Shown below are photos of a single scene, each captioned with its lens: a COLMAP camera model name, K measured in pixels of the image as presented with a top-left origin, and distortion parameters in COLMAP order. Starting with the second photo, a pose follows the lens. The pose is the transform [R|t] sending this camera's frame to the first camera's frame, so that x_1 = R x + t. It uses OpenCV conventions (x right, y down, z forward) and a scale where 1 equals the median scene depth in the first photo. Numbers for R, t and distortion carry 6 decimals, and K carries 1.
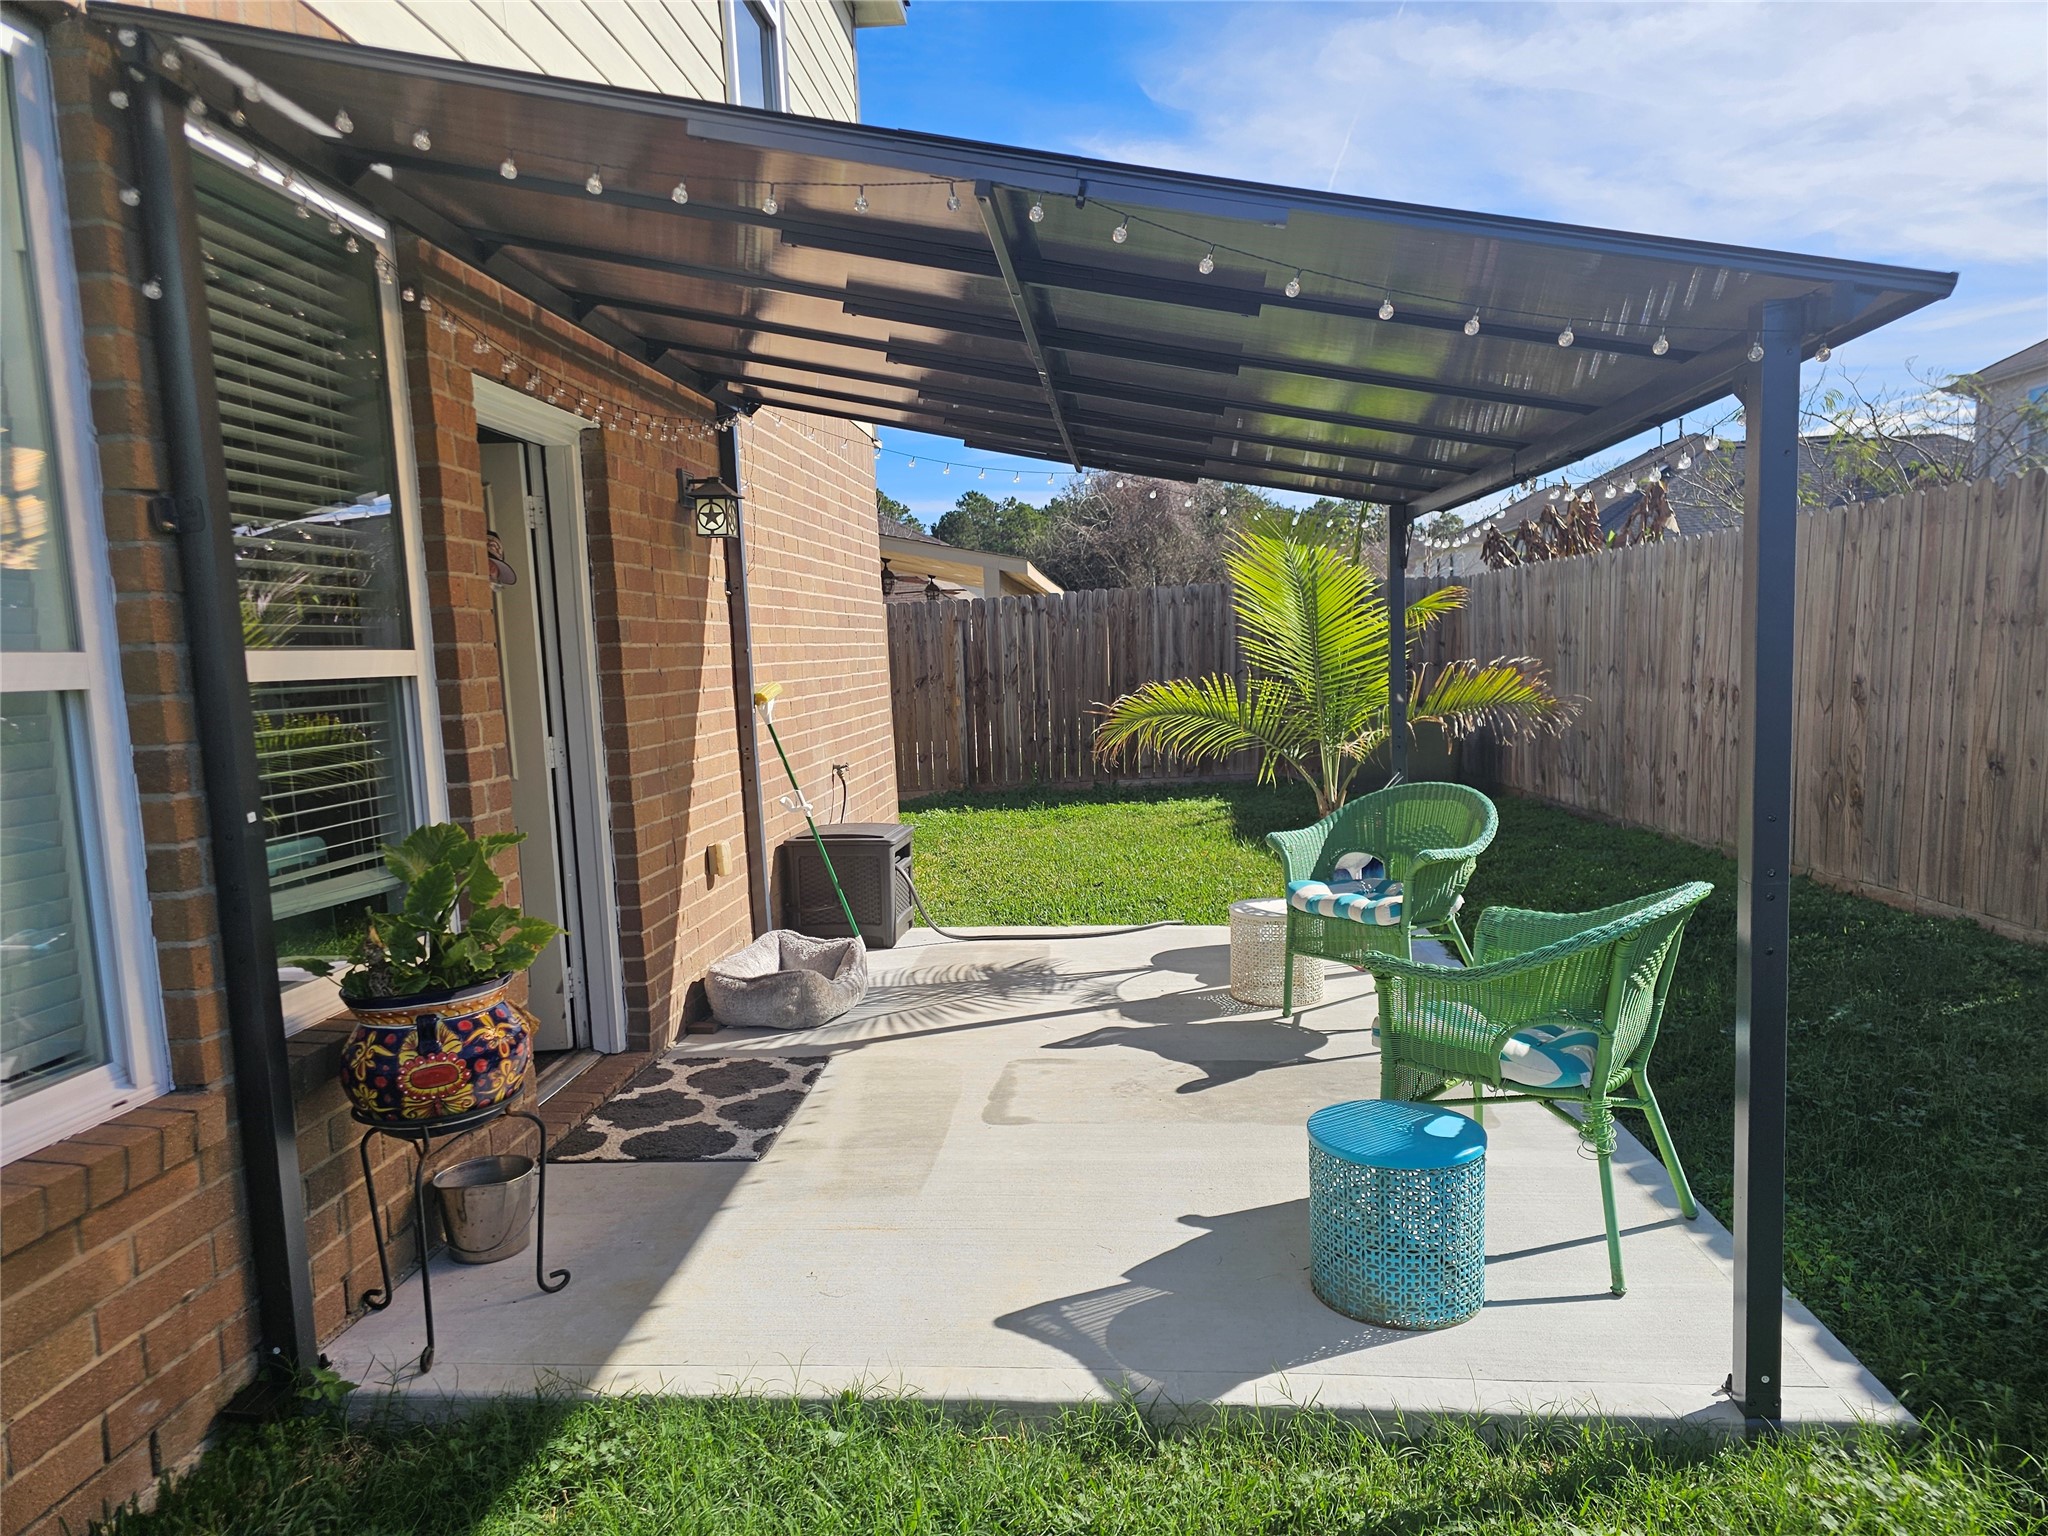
lens RADIAL K [[1362.4, 0, 1020.0], [0, 1362.4, 763.8], [0, 0, 1]] dist [0.017544, -0.004201]
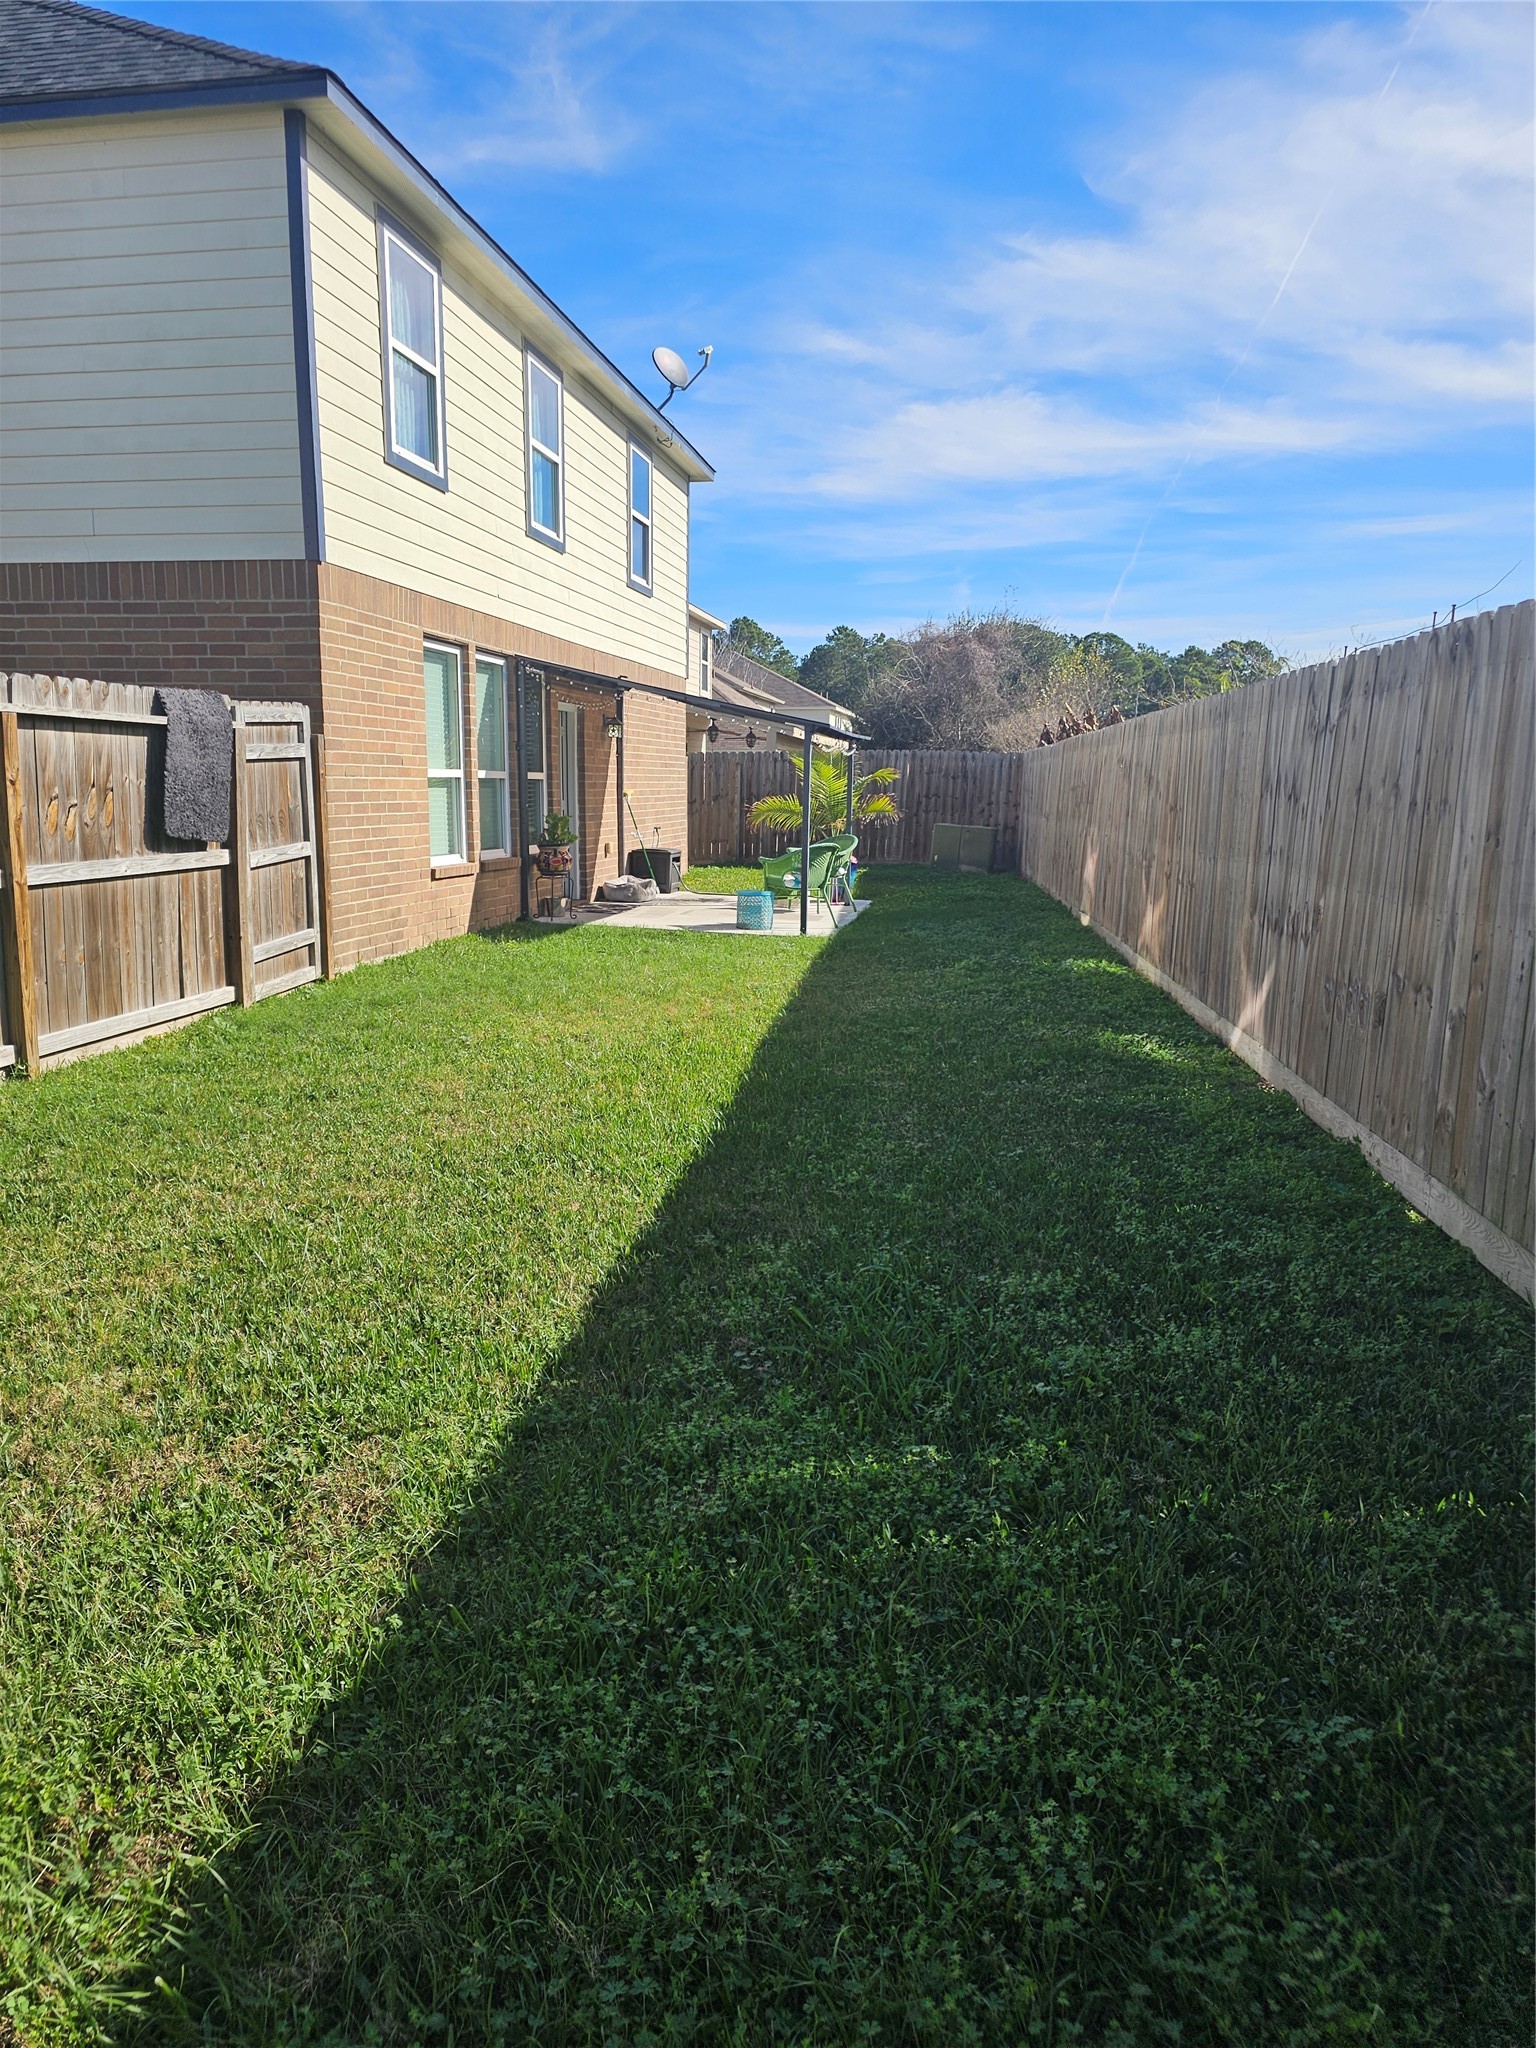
lens RADIAL K [[1362.4, 0, 765.4], [0, 1362.4, 1025.3], [0, 0, 1]] dist [0.017544, -0.004201]
pose [[0.993878, 0.076683, -0.079534, 0.381444], [-0.068866, 0.992923, 0.096754, 0.143497], [0.086390, -0.090684, 0.992126, -1.942940]]
